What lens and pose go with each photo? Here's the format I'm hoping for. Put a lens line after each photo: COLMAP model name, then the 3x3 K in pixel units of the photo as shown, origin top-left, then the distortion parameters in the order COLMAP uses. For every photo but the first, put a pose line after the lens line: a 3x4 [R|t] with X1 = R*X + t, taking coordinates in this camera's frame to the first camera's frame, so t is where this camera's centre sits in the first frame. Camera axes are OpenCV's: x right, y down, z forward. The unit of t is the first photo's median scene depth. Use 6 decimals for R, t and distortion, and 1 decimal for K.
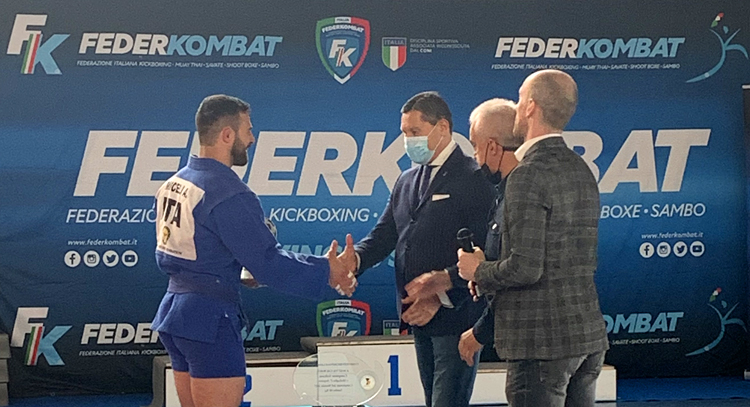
lens RADIAL K [[1445.0, 0, 374.8], [0, 1445.0, 204.6], [0, 0, 1]] dist [-0.050021, 0.000000]
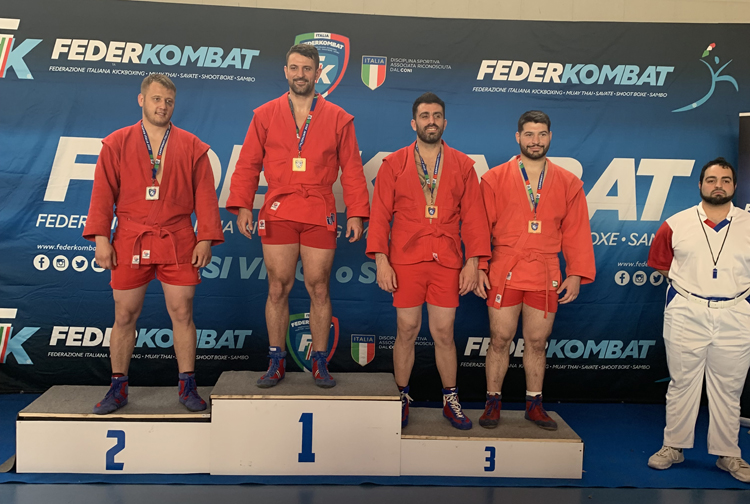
lens RADIAL K [[589.8, 0, 374.2], [0, 589.8, 246.9], [0, 0, 1]] dist [0.017719, -0.035790]
pose [[0.988585, 0.047510, -0.142977, 0.079021], [-0.040973, 0.997991, 0.048321, -0.003036], [0.144985, -0.041911, 0.988546, 0.595085]]
